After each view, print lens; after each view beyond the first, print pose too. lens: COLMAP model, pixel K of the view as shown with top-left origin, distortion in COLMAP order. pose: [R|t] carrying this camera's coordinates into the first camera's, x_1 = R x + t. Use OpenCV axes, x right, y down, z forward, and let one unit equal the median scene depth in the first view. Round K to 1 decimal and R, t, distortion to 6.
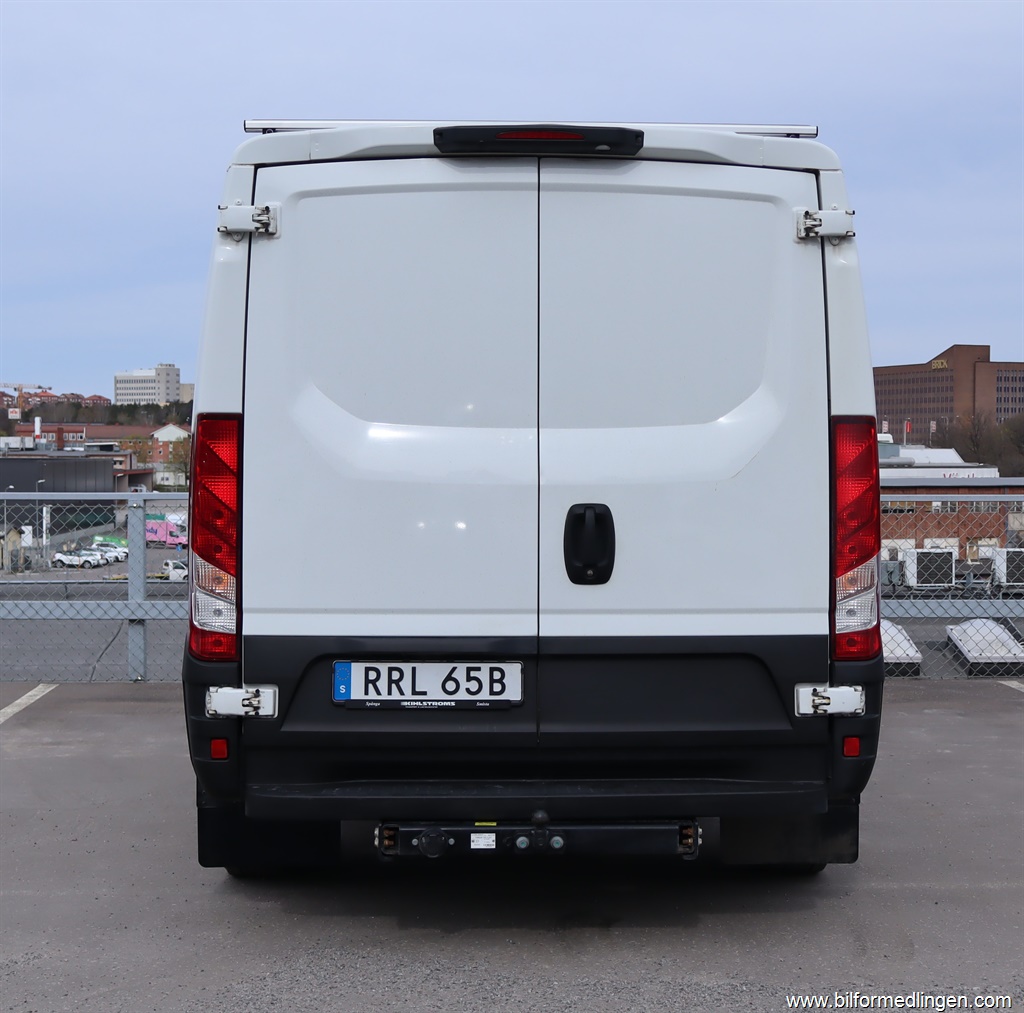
lens RADIAL K [[1972.2, 0, 514.0], [0, 1972.2, 535.8], [0, 0, 1]] dist [0.030318, 0.004012]
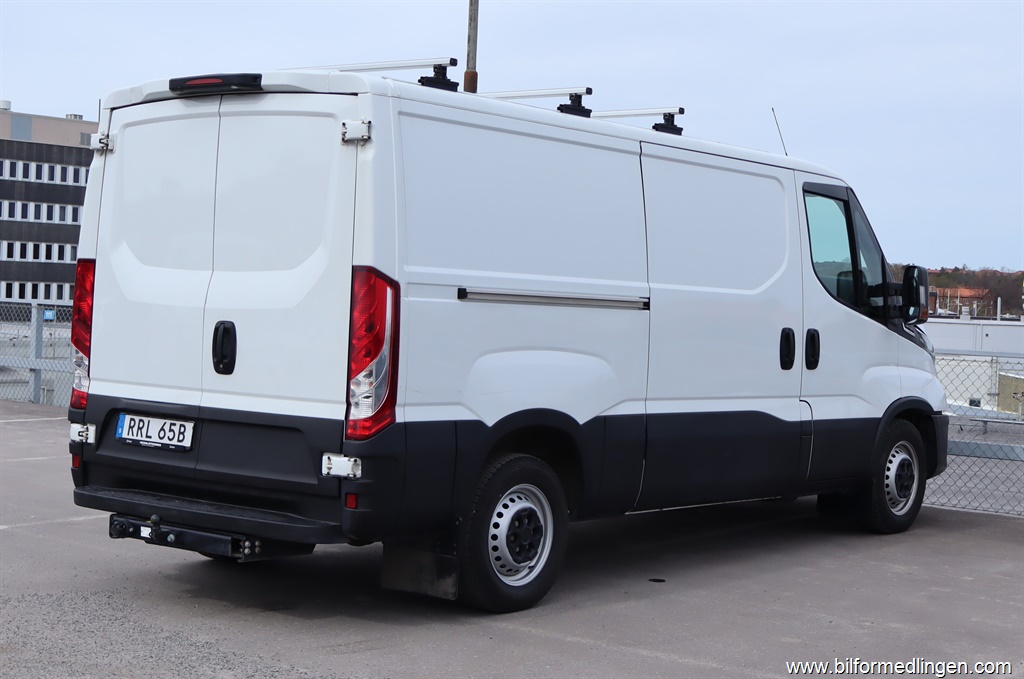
lens RADIAL K [[1735.8, 0, 512.0], [0, 1735.8, 339.5], [0, 0, 1]] dist [0.018723, 0.070710]
pose [[0.744166, 0.041973, -0.666675, 1.091088], [-0.063763, 0.997930, -0.008346, -0.005002], [0.664945, 0.048720, 0.745302, 0.152203]]
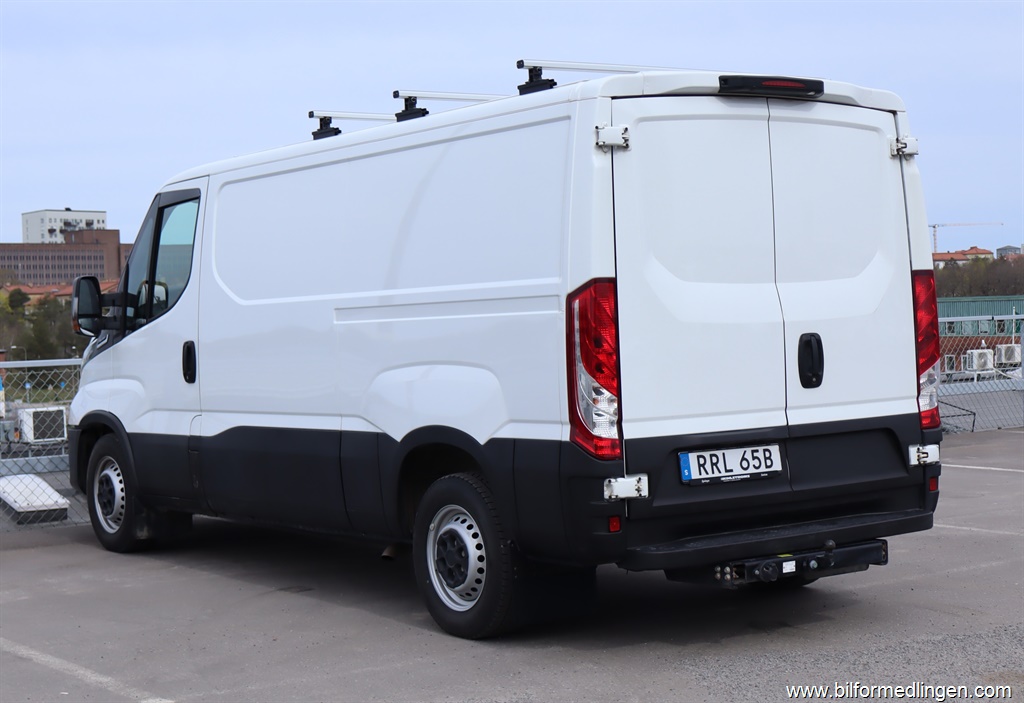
lens RADIAL K [[1773.8, 0, 512.0], [0, 1773.8, 351.5], [0, 0, 1]] dist [0.046453, 0.153635]
pose [[0.837061, -0.045812, 0.545189, -0.871486], [0.060381, 0.998136, -0.008835, -0.004254], [-0.543768, 0.040315, 0.838267, 0.008253]]
